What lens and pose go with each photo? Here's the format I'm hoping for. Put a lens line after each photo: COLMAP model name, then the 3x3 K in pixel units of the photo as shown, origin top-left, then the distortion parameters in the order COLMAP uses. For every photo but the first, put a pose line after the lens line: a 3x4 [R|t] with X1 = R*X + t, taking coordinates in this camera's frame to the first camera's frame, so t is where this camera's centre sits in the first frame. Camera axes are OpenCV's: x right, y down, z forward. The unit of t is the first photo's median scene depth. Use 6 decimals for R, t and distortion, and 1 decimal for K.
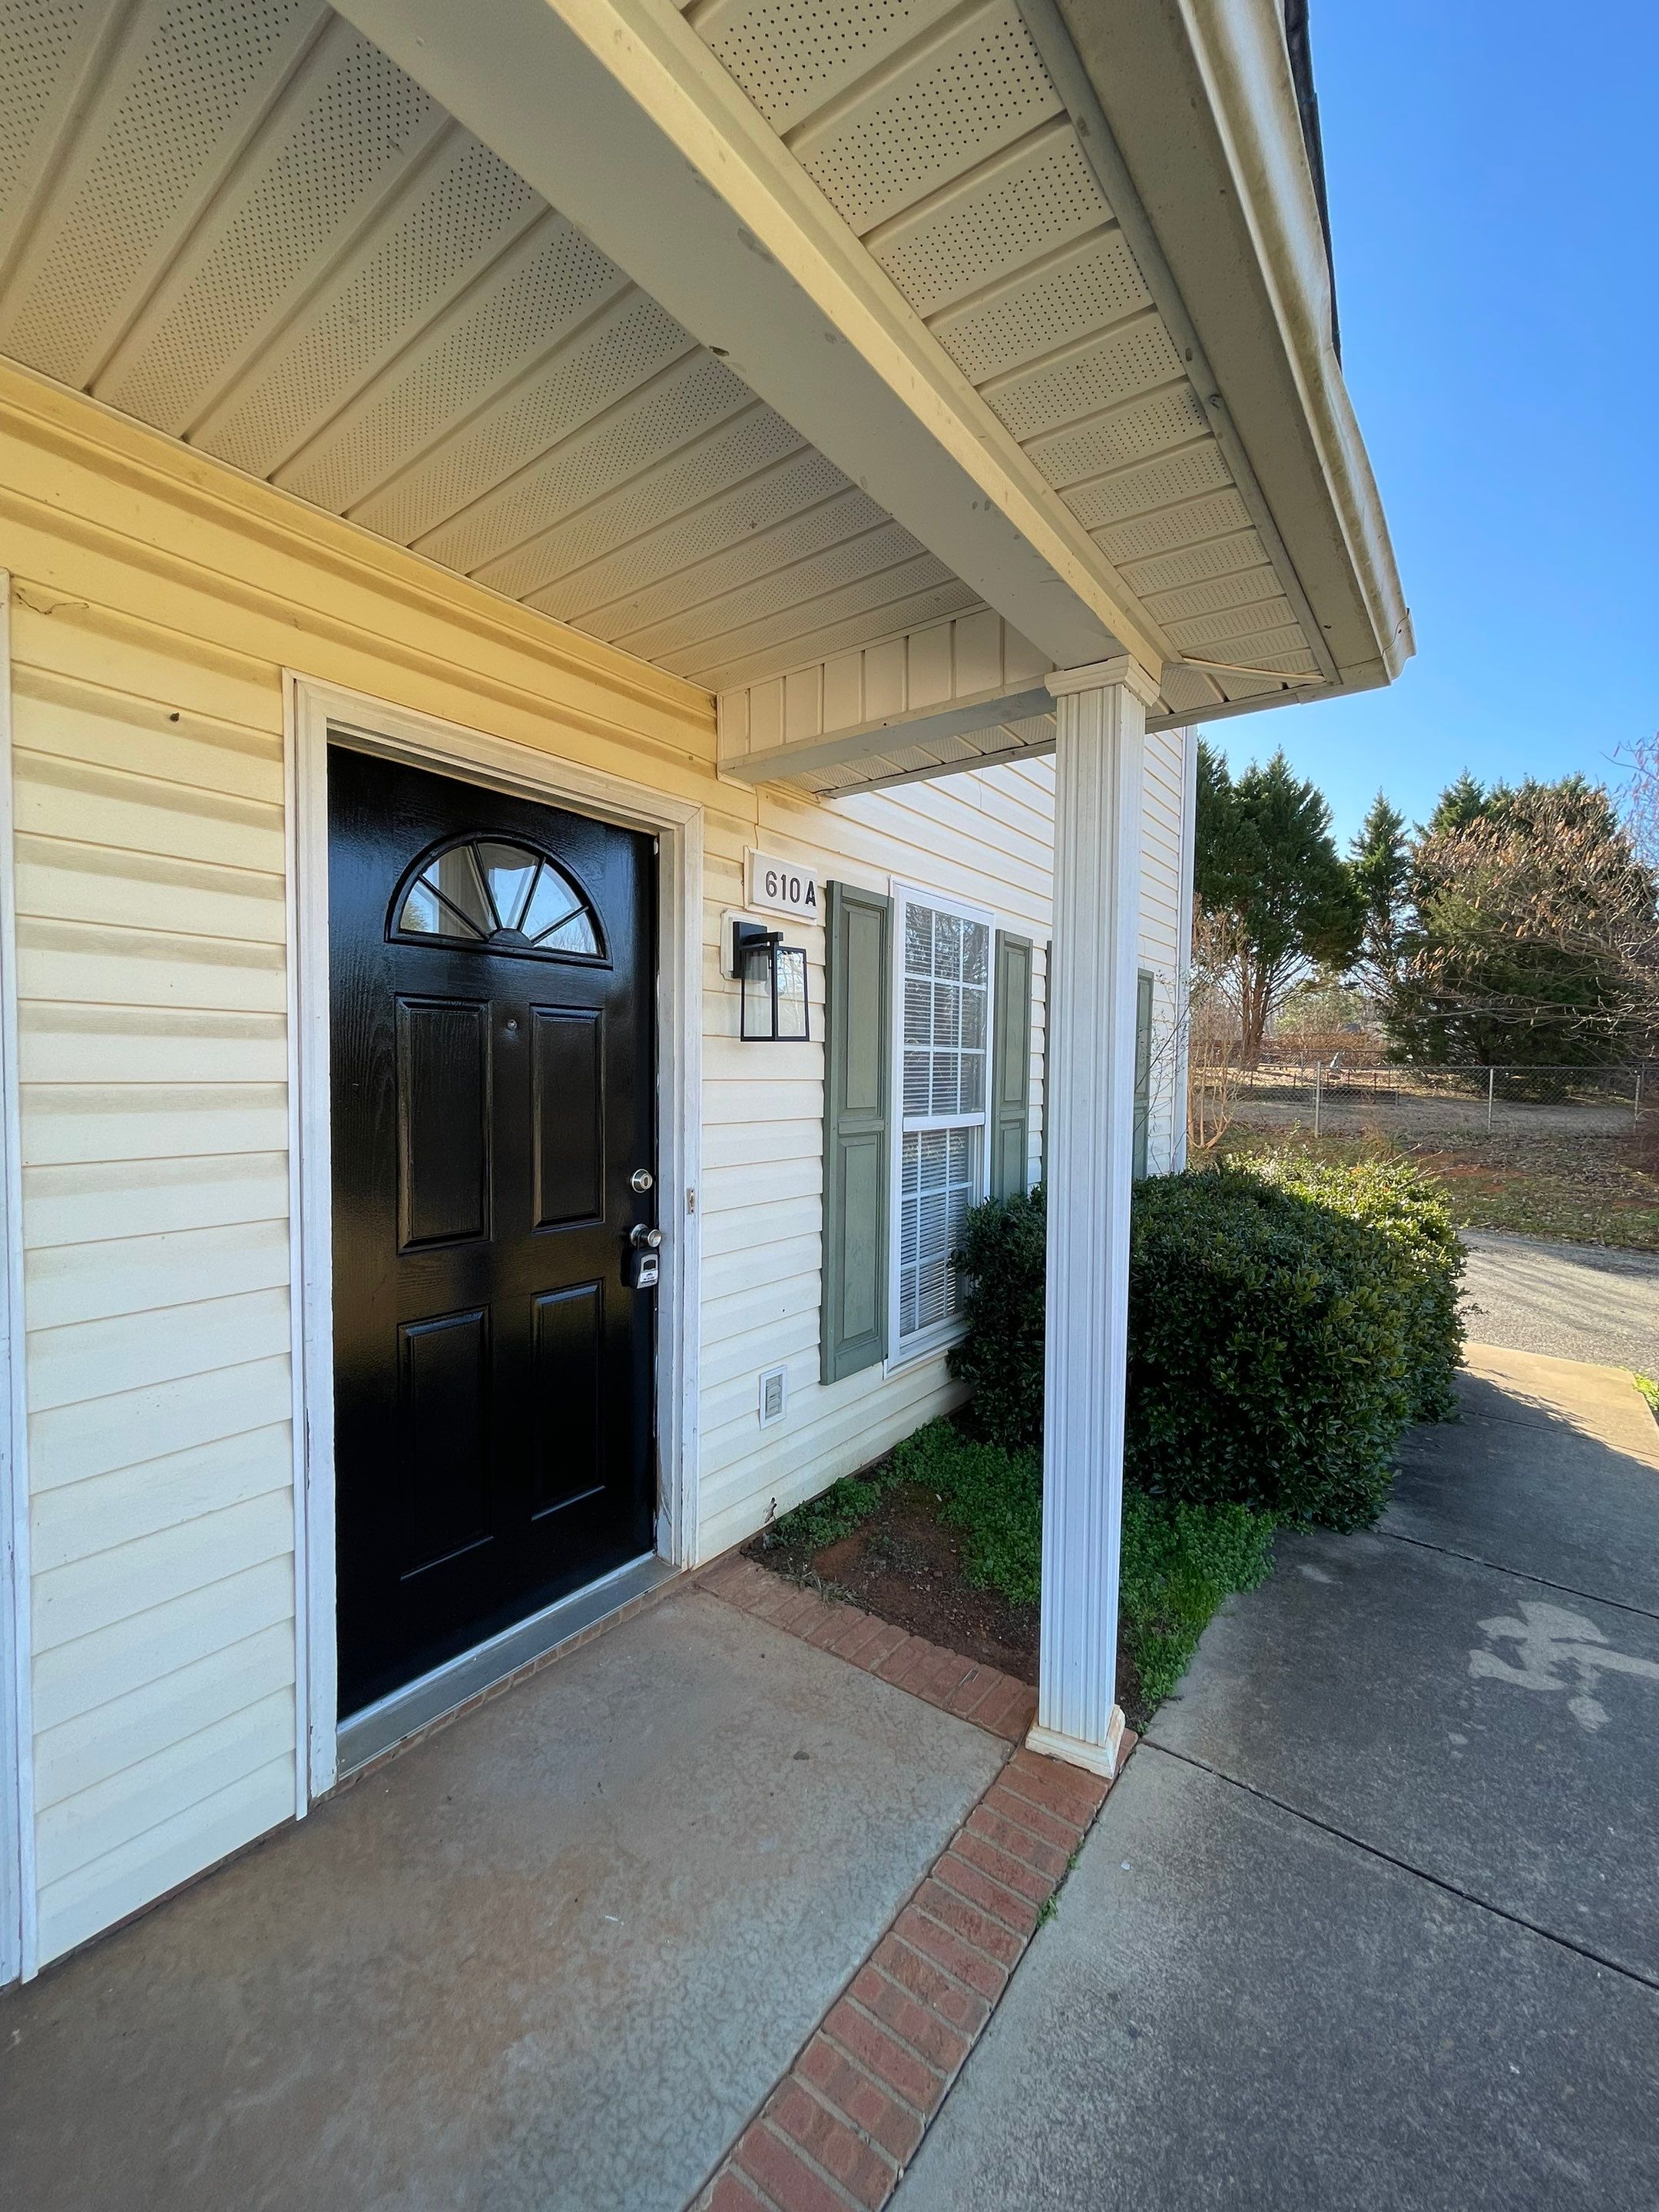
lens RADIAL K [[890.7, 0, 829.5], [0, 890.7, 1106.0], [0, 0, 1]] dist [-0.032679, -0.000020]
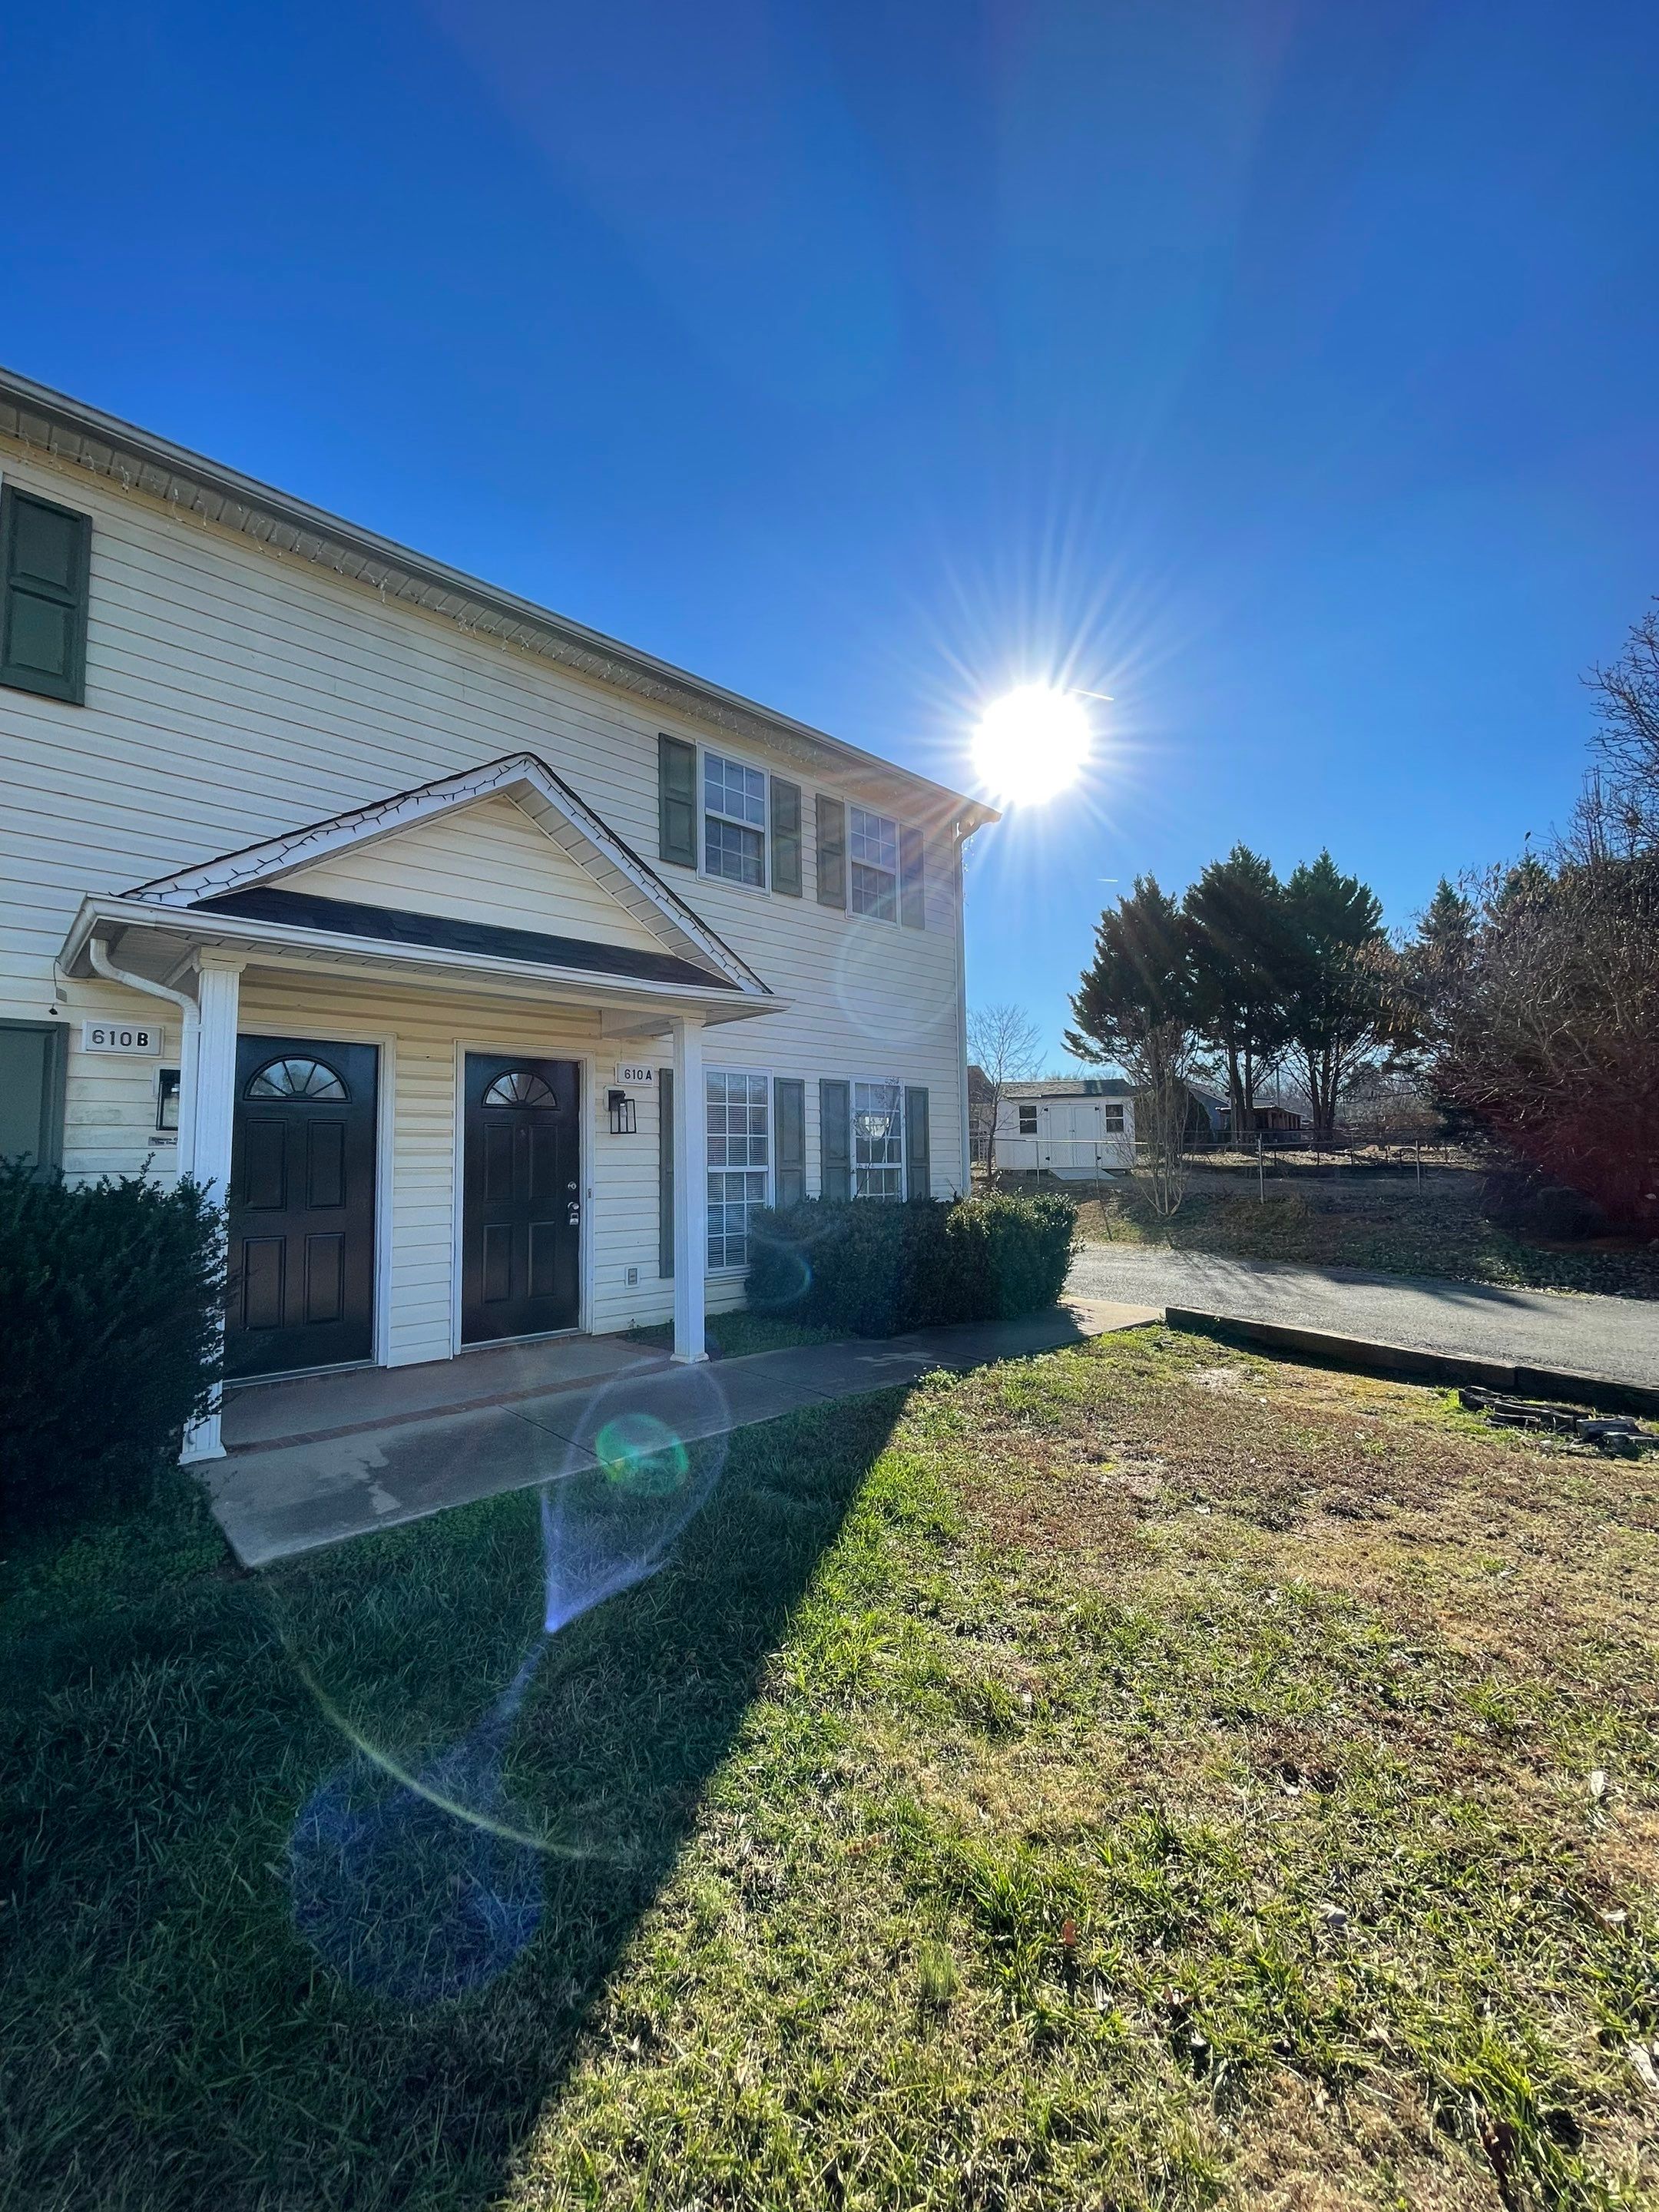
lens RADIAL K [[893.9, 0, 829.5], [0, 893.9, 1106.0], [0, 0, 1]] dist [0.000628, 0.000104]
pose [[0.986518, -0.044698, -0.157430, 0.872516], [0.025997, 0.992565, -0.118908, 0.161249], [0.161574, 0.113212, 0.980345, -1.379488]]
